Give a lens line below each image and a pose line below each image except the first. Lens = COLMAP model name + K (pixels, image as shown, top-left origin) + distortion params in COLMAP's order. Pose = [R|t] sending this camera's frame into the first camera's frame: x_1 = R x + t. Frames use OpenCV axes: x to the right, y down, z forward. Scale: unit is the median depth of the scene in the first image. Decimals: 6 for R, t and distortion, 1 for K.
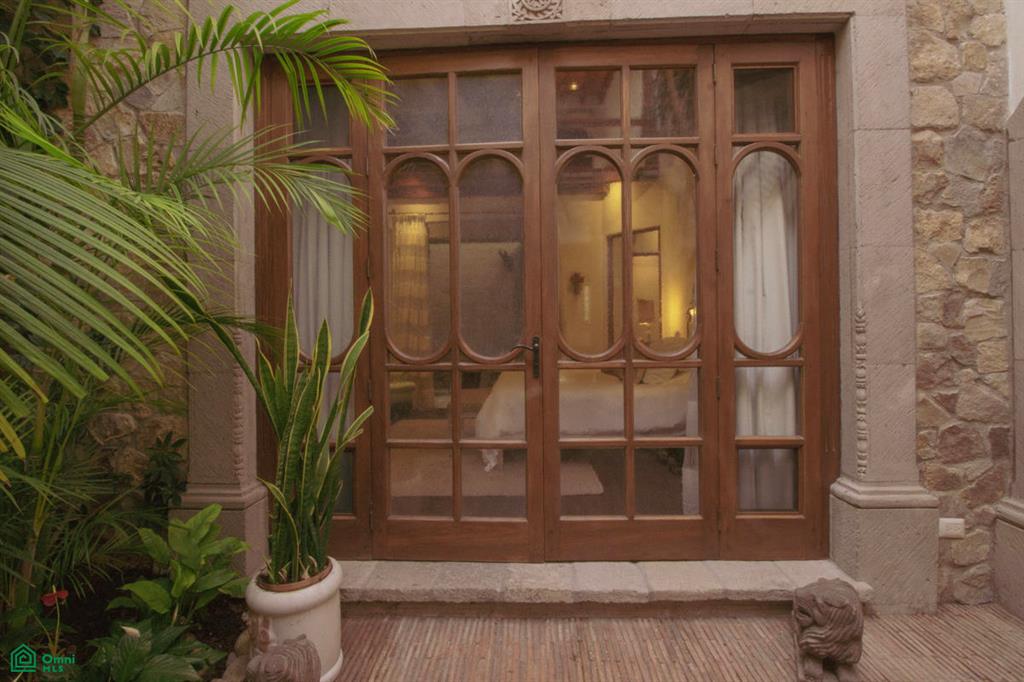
lens RADIAL K [[469.6, 0, 512.4], [0, 469.6, 329.0], [0, 0, 1]] dist [-0.000220, -0.012676]
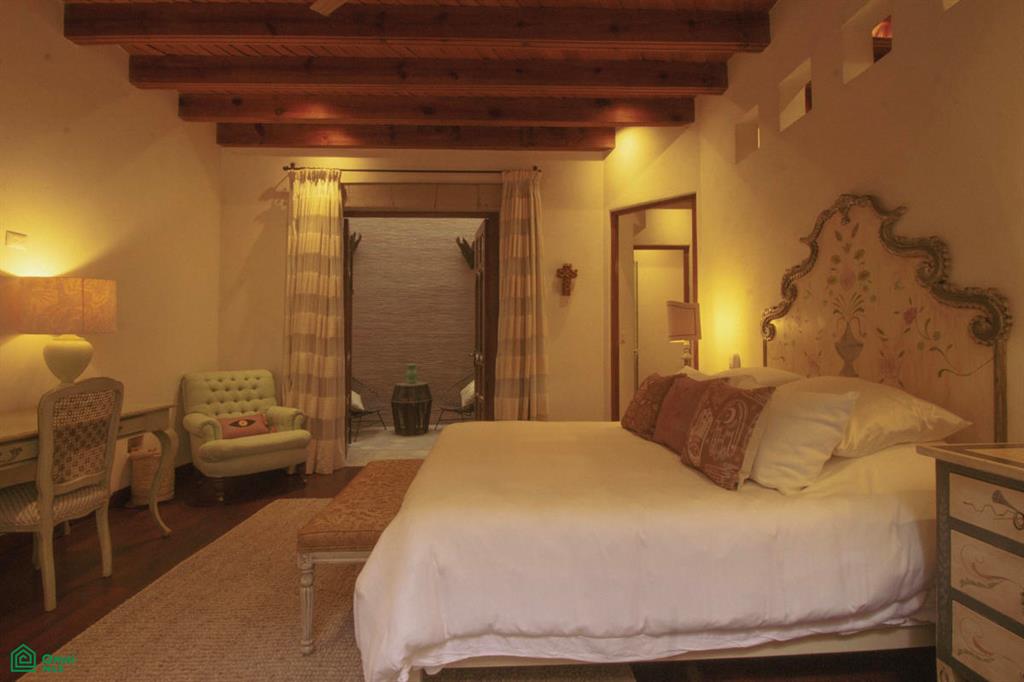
lens RADIAL K [[469.6, 0, 512.4], [0, 469.6, 329.0], [0, 0, 1]] dist [-0.000220, -0.012676]
pose [[0.997424, 0.012595, 0.070615, 0.011848], [-0.010848, 0.999627, -0.025076, -0.007875], [-0.070904, 0.024246, 0.997188, 0.331508]]
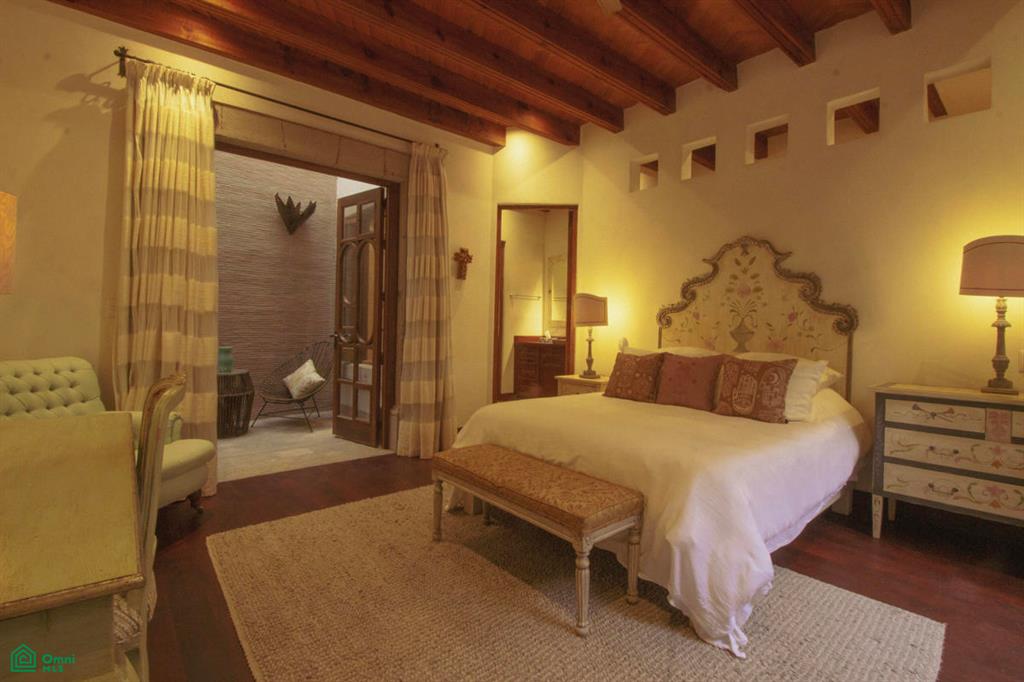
lens RADIAL K [[469.6, 0, 512.4], [0, 469.6, 329.0], [0, 0, 1]] dist [-0.000220, -0.012676]
pose [[0.736761, 0.025327, 0.675679, -0.277509], [-0.034091, 0.999419, -0.000289, -0.002441], [-0.675293, -0.022822, 0.737196, 0.434660]]
